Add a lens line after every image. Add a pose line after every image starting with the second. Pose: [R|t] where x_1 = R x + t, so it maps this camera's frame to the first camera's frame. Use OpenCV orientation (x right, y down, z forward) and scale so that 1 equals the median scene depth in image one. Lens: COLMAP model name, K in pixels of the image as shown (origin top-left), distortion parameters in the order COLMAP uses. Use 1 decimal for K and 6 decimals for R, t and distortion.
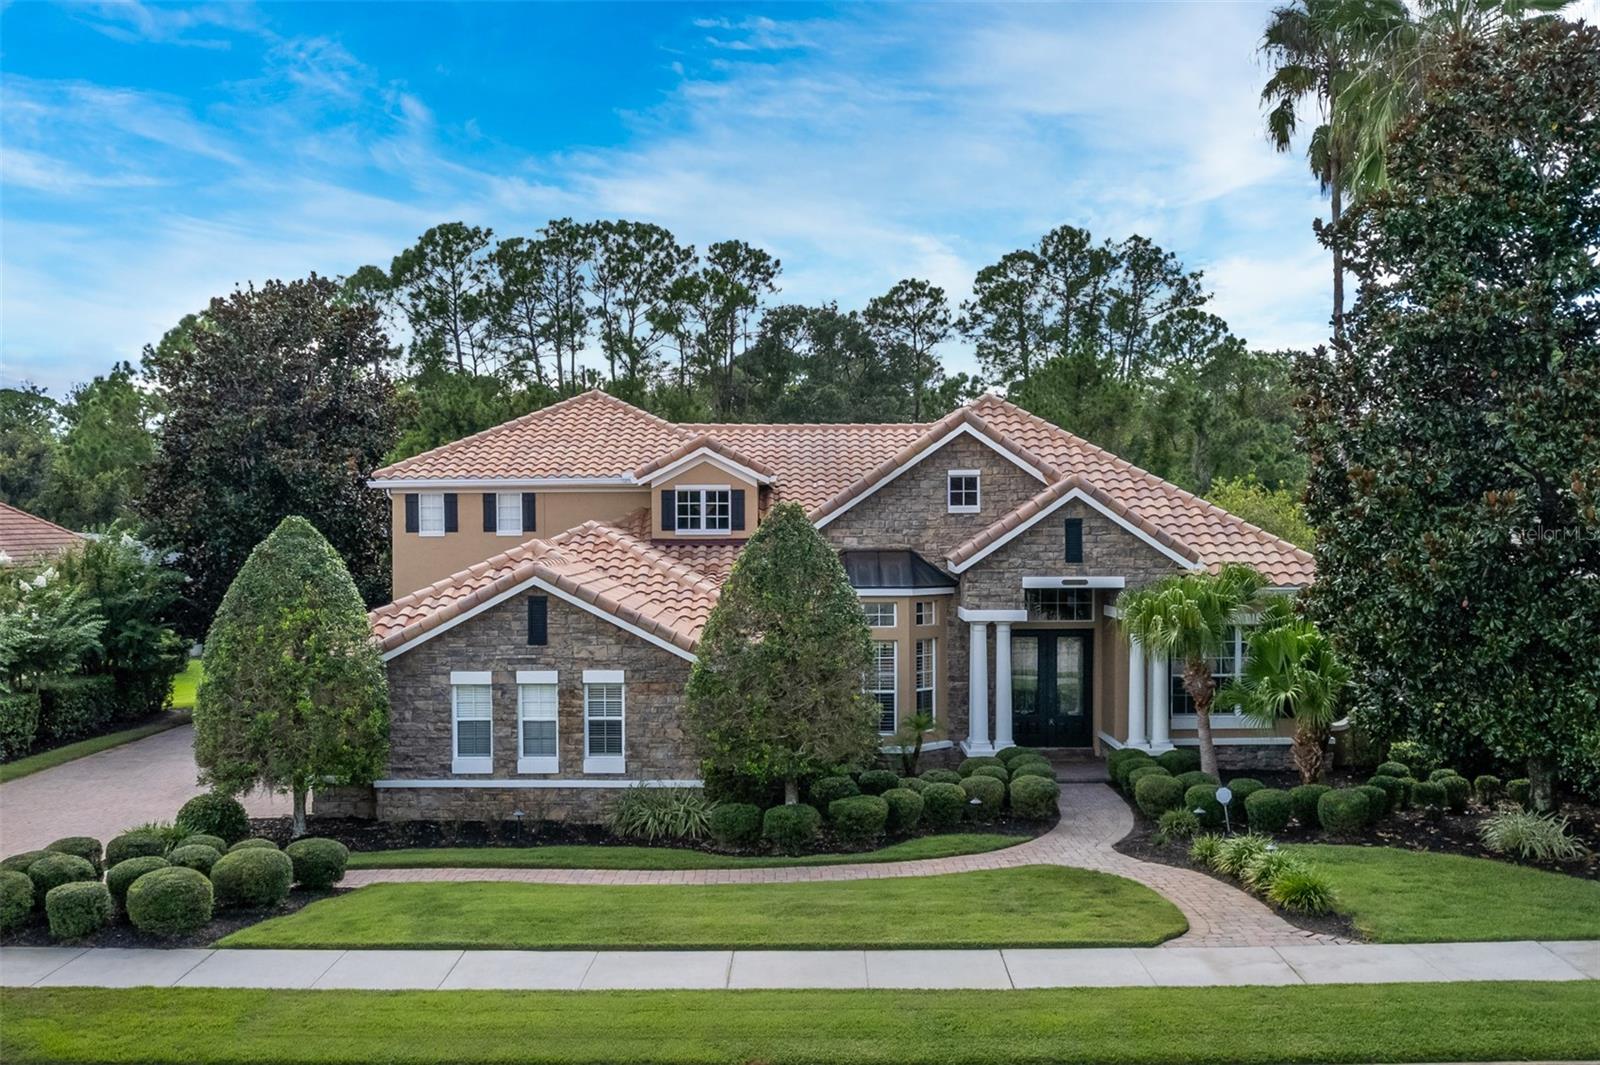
lens RADIAL K [[1488.0, 0, 800.0], [0, 1488.0, 532.5], [0, 0, 1]] dist [-0.044192, 0.003105]
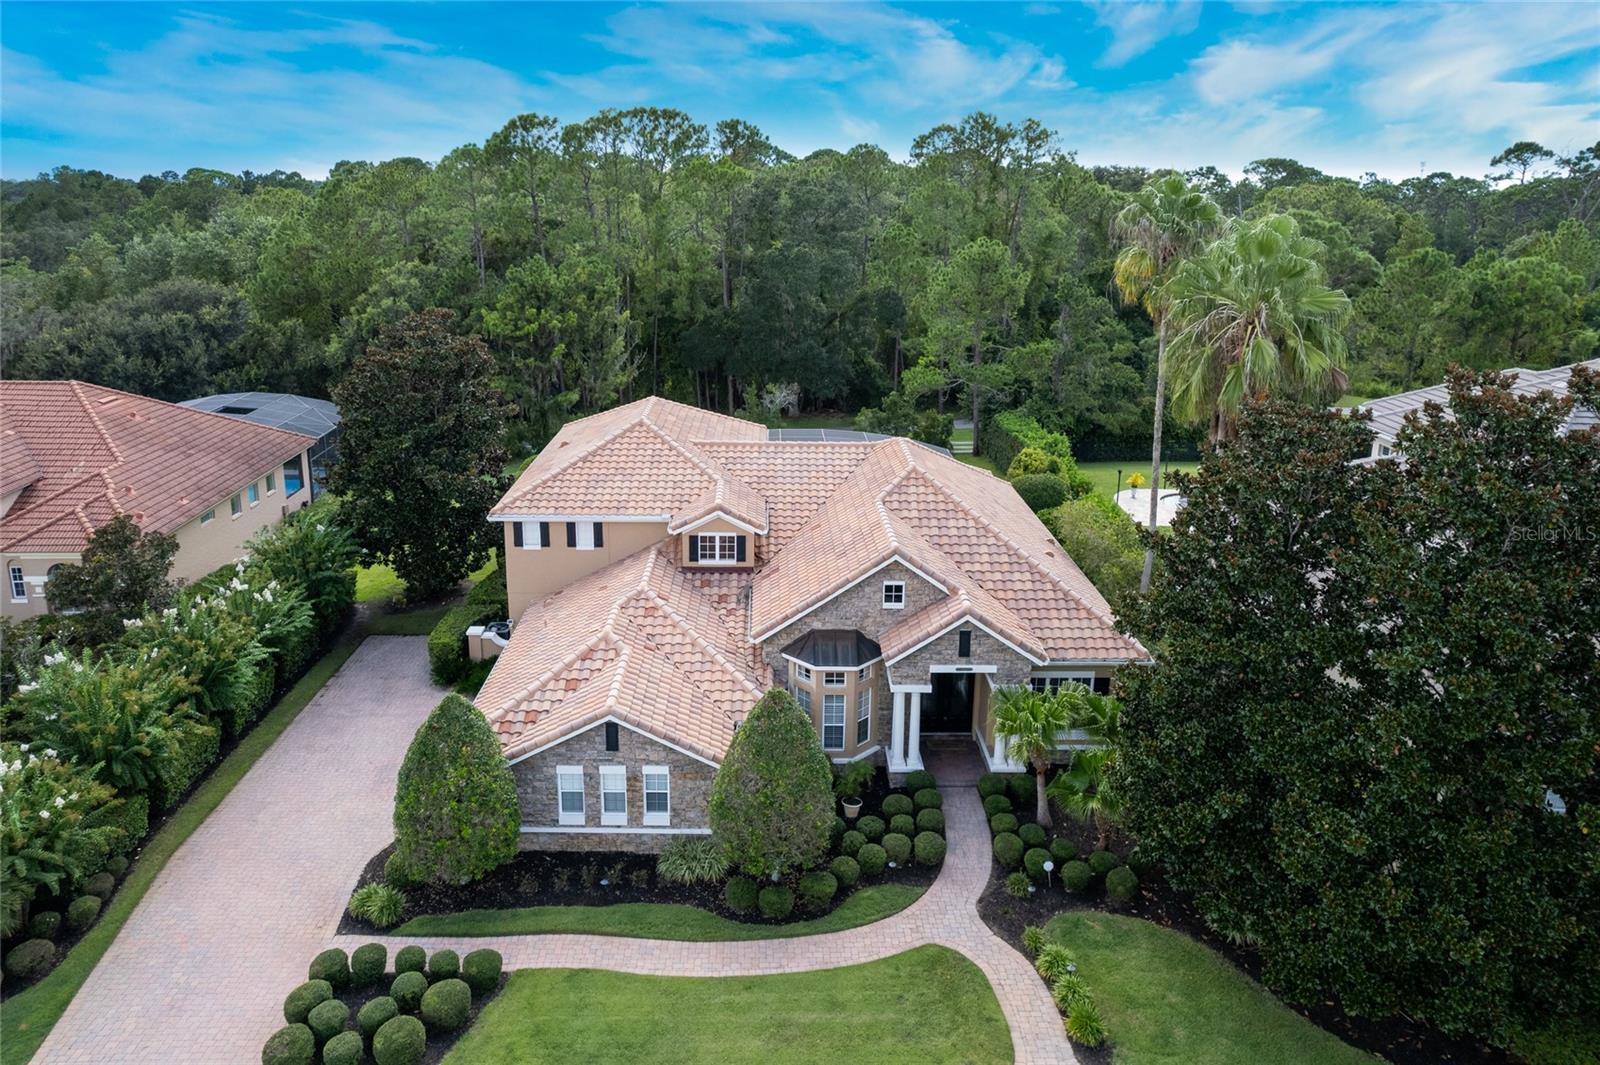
lens RADIAL K [[1040.6, 0, 800.0], [0, 1040.6, 532.5], [0, 0, 1]] dist [-0.054640, 0.001572]
pose [[0.999662, 0.014790, 0.021367, -0.007434], [-0.018695, 0.980430, 0.195980, -0.307404], [-0.018050, -0.196313, 0.980375, -0.009635]]
